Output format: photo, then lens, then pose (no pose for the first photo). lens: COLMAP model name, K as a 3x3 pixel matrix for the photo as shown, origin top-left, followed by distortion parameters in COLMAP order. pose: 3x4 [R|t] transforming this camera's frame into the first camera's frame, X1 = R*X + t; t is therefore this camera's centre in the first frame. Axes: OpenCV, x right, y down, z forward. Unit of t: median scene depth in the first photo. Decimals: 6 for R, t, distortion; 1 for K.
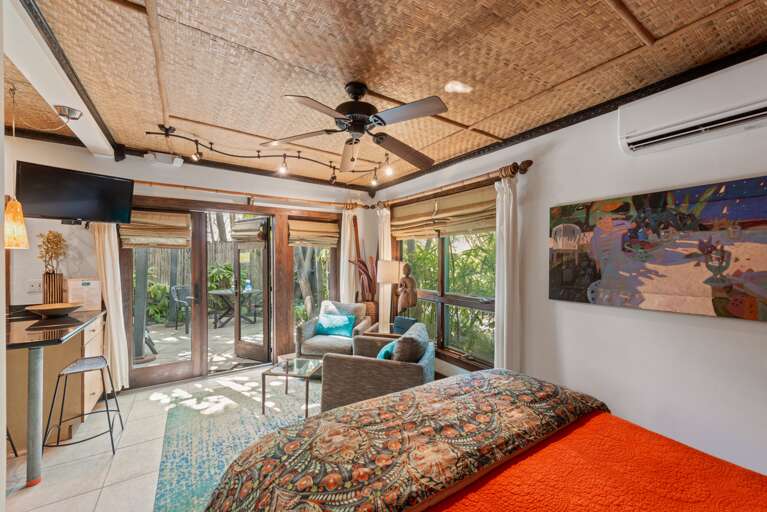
lens RADIAL K [[304.0, 0, 381.4], [0, 304.0, 262.4], [0, 0, 1]] dist [0.018341, -0.000241]
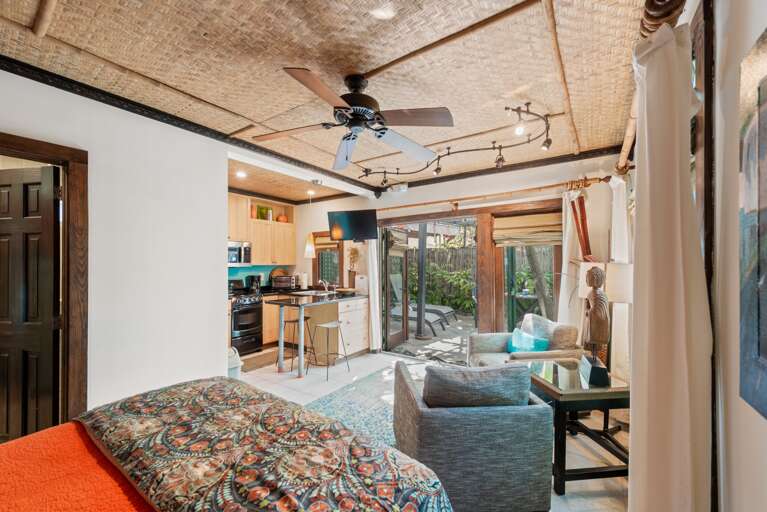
lens RADIAL K [[304.0, 0, 381.4], [0, 304.0, 262.4], [0, 0, 1]] dist [0.018341, -0.000241]
pose [[0.374290, -0.006695, -0.927288, 0.831248], [-0.005228, 0.999943, -0.009330, 0.002333], [0.927297, 0.008340, 0.374233, 0.722015]]
